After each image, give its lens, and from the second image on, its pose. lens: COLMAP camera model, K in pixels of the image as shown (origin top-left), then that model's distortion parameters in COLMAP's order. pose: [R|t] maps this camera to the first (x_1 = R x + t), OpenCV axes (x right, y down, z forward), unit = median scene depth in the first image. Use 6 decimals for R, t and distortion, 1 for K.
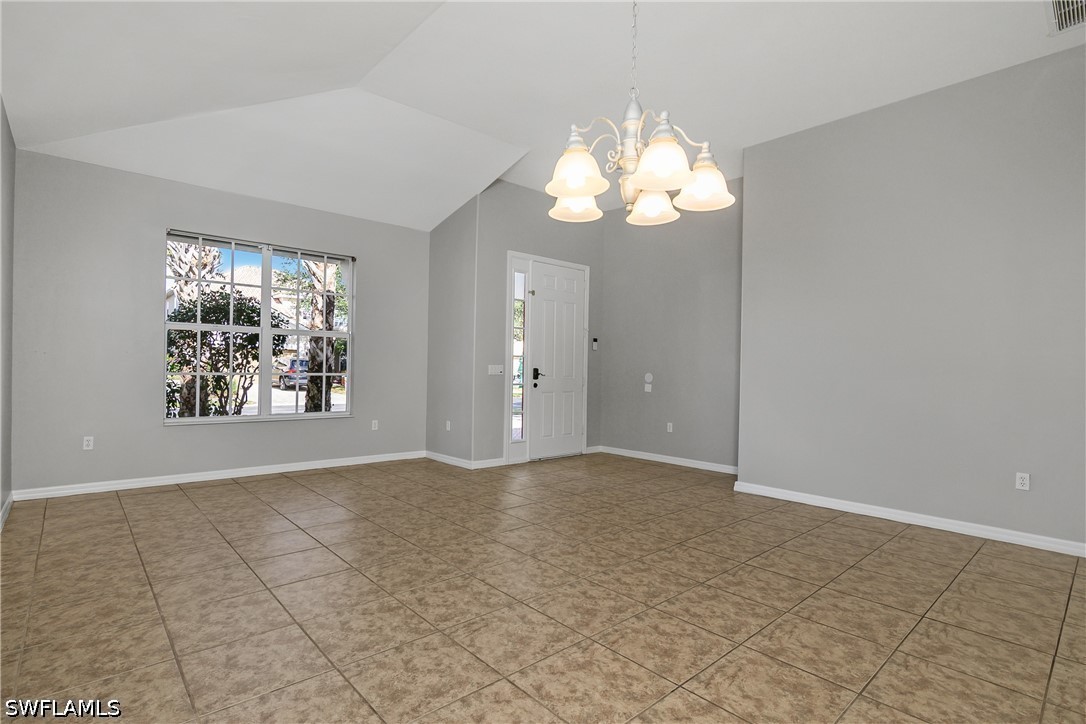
lens RADIAL K [[531.4, 0, 543.0], [0, 531.4, 362.0], [0, 0, 1]] dist [-0.022041, 0.000387]
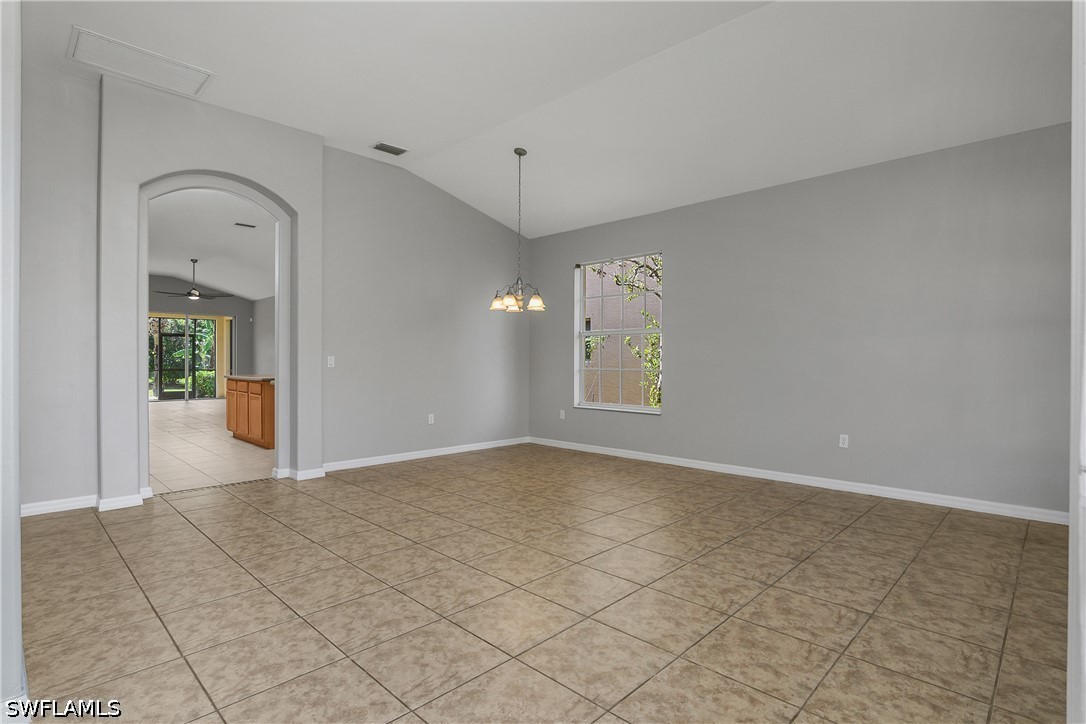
lens RADIAL K [[542.4, 0, 533.8], [0, 542.4, 364.7], [0, 0, 1]] dist [-0.023647, -0.000220]
pose [[-0.998840, -0.019572, -0.043986, 0.126590], [-0.019598, 0.999808, 0.000169, 0.027127], [0.043974, 0.001031, -0.999032, 2.551786]]
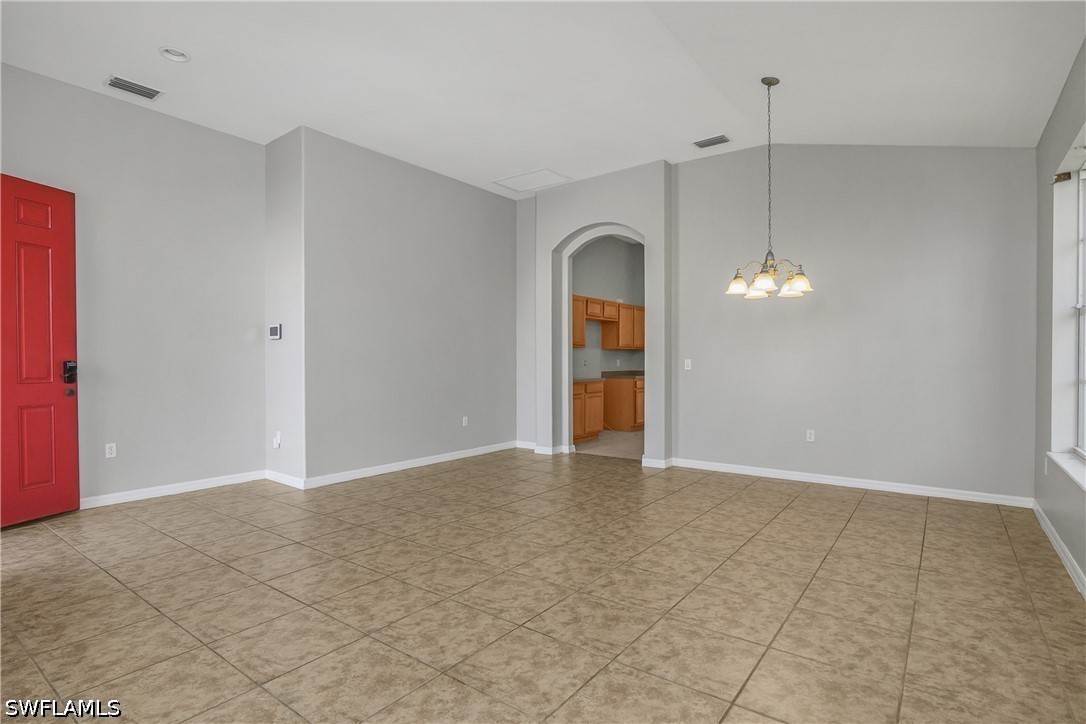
lens RADIAL K [[542.4, 0, 533.8], [0, 542.4, 364.7], [0, 0, 1]] dist [-0.023647, -0.000220]
pose [[-0.178736, -0.023001, 0.983628, -1.218791], [-0.011945, 0.999704, 0.021206, -0.004915], [-0.983825, -0.007959, -0.178958, 1.466958]]
